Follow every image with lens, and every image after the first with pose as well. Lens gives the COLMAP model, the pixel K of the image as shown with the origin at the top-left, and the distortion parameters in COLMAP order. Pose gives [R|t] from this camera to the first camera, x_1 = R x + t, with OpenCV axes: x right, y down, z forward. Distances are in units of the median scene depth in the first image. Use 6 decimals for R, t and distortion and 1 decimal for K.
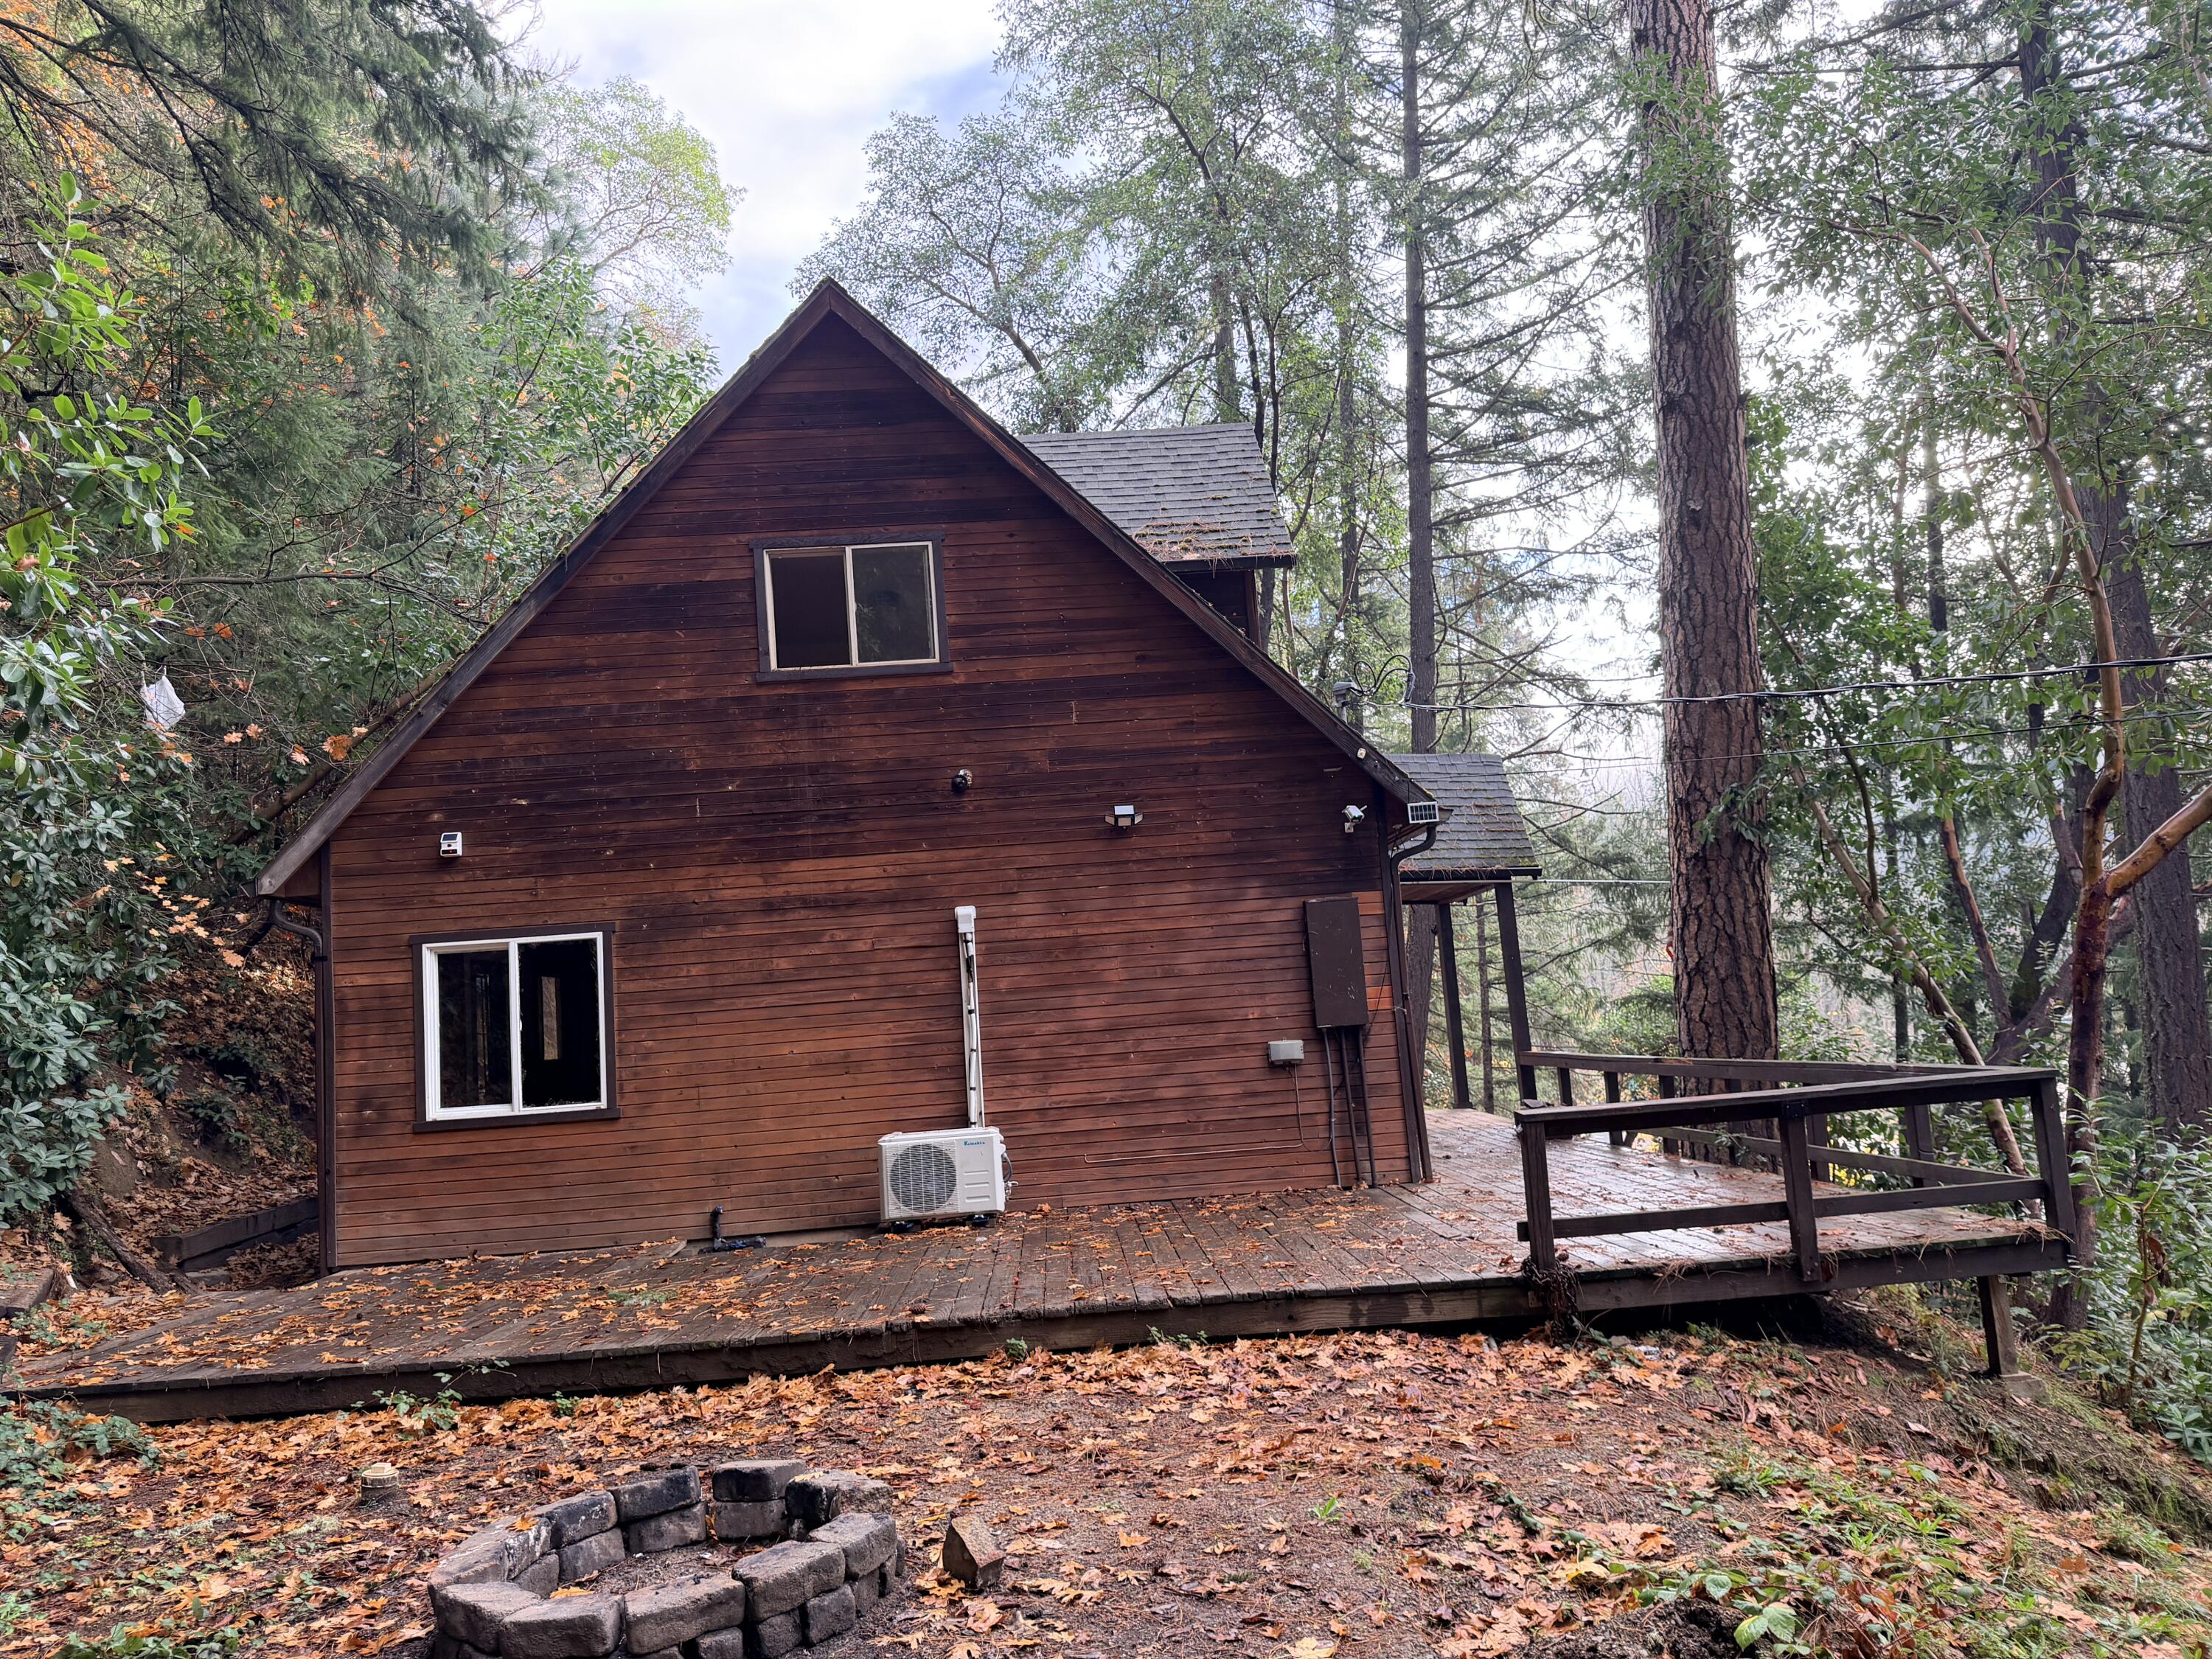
lens RADIAL K [[1569.5, 0, 1110.5], [0, 1569.5, 829.3], [0, 0, 1]] dist [0.012106, -0.017608]
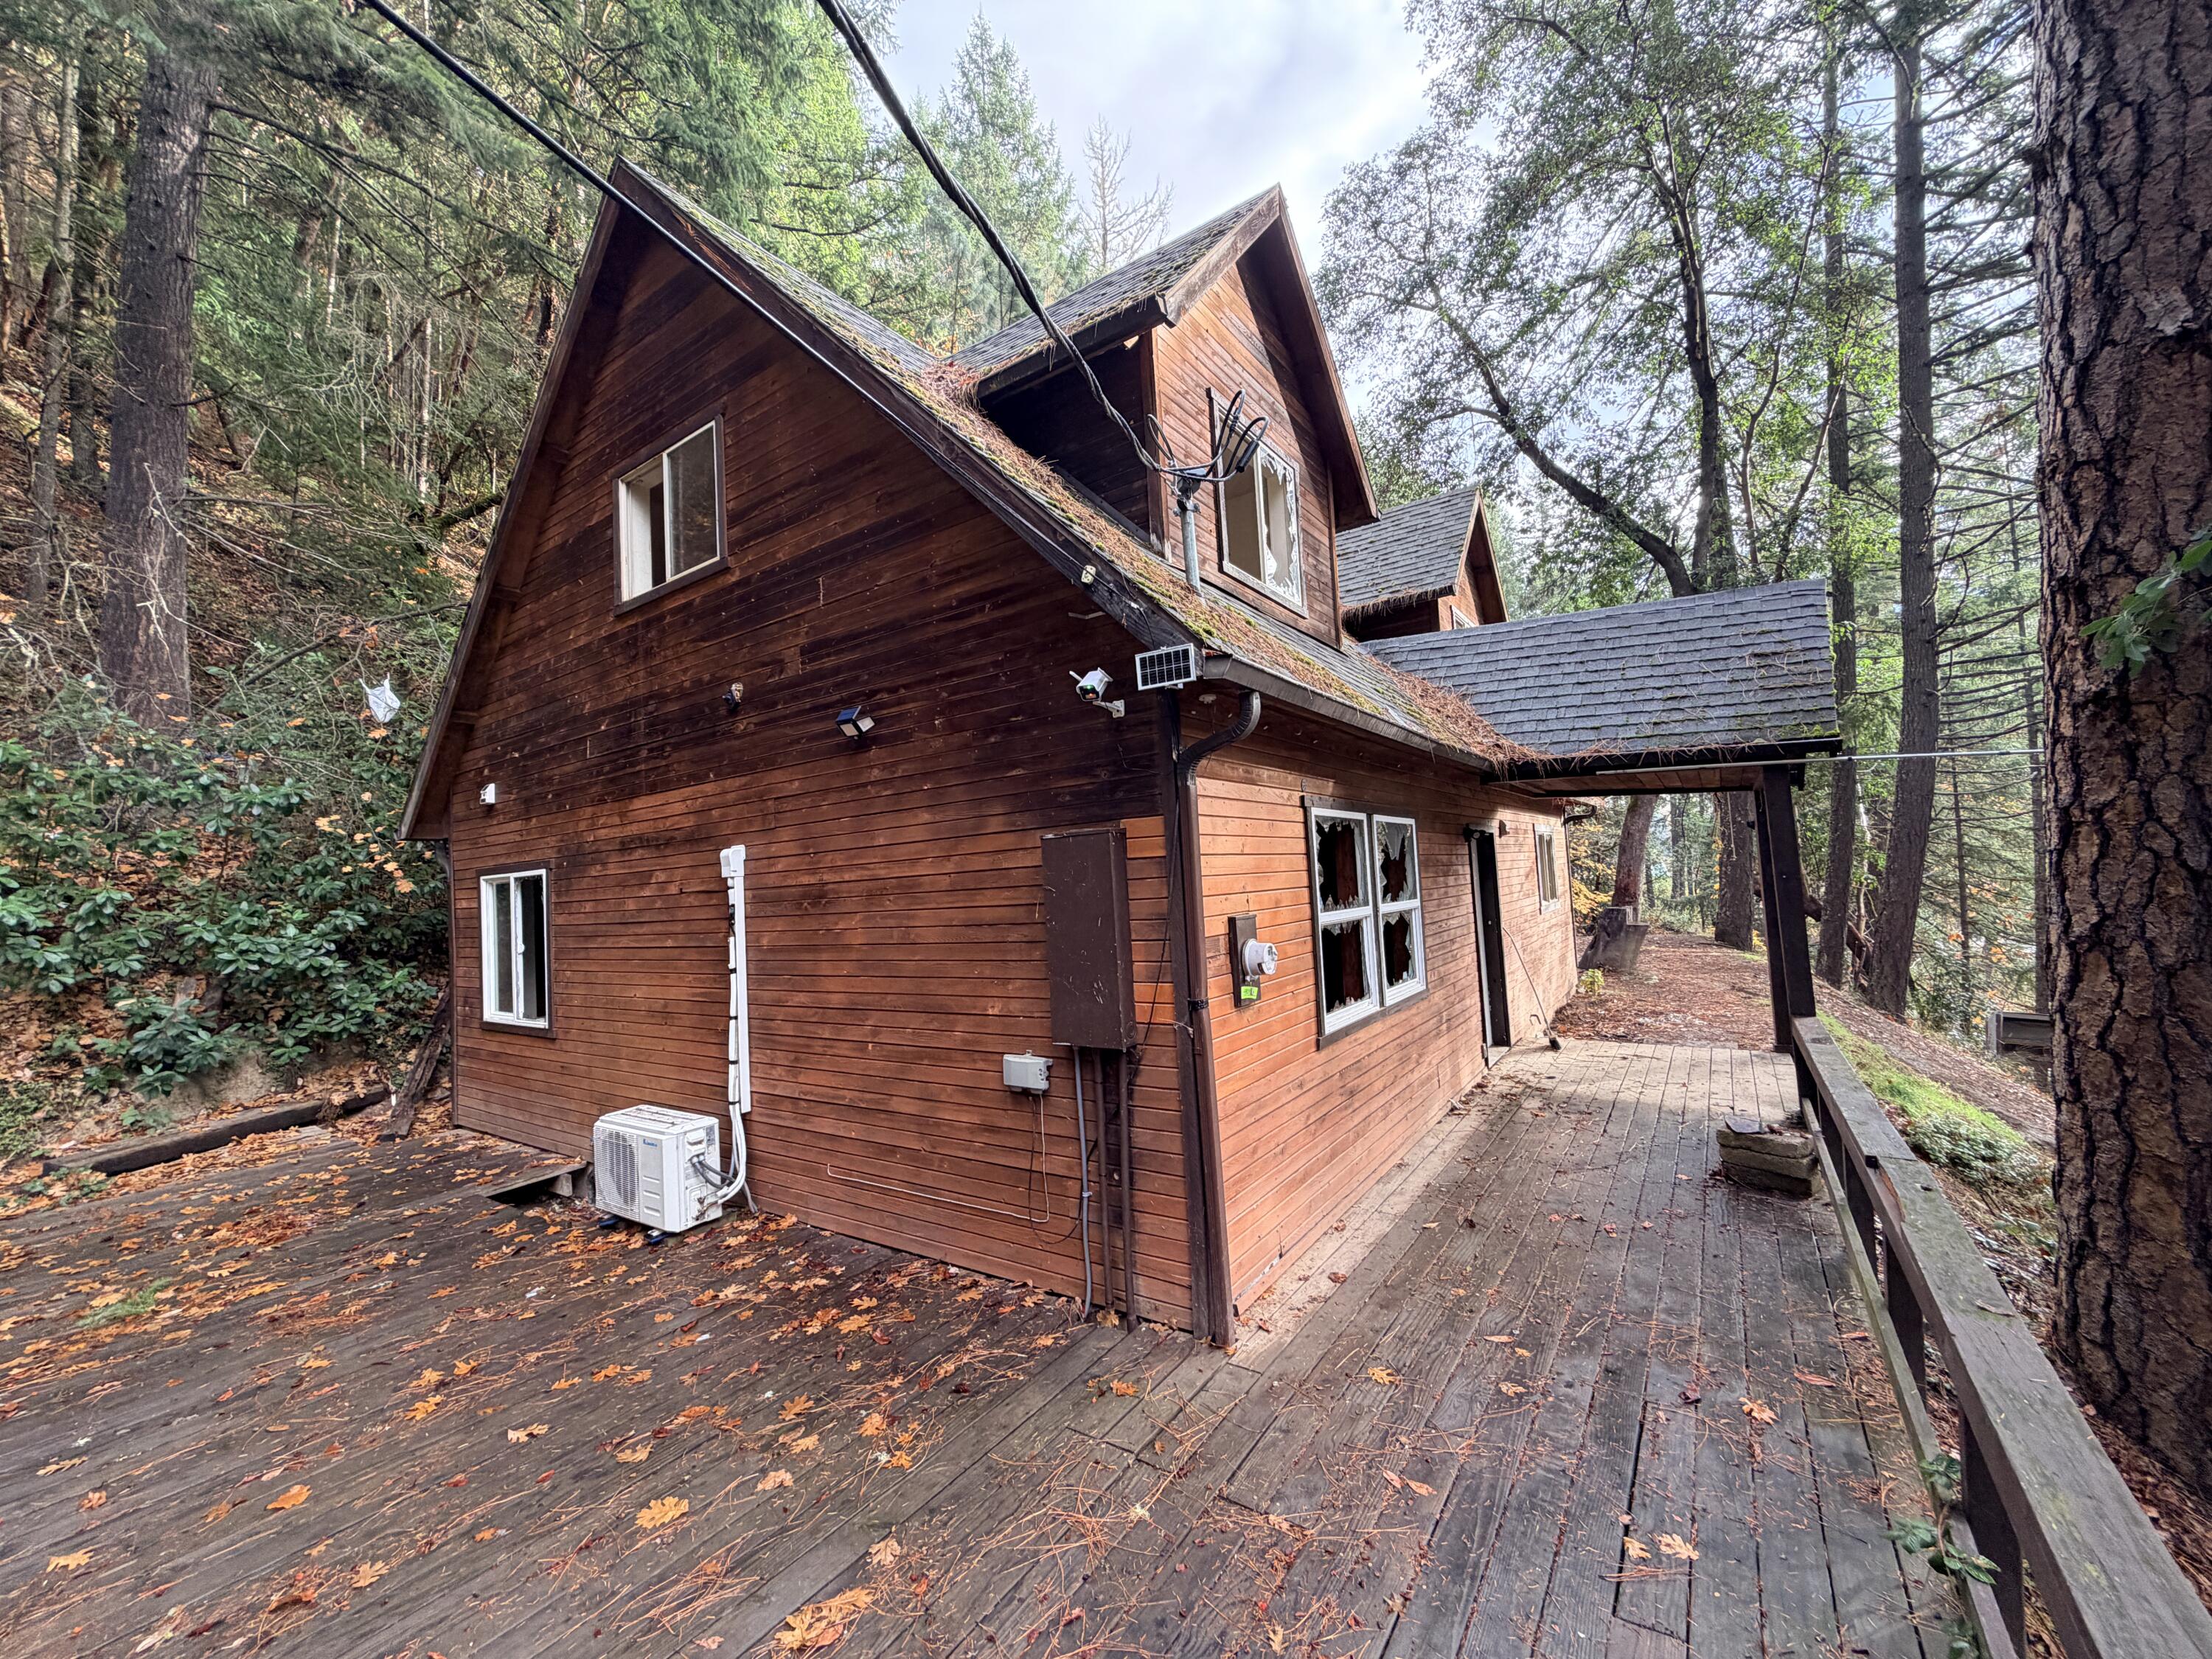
lens RADIAL K [[880.4, 0, 1101.6], [0, 880.4, 830.9], [0, 0, 1]] dist [-0.002964, -0.000147]
pose [[0.803166, -0.010237, -0.595668, 0.347819], [0.071014, 0.994369, 0.078662, 0.017781], [0.591508, -0.105479, 0.799370, 0.738187]]
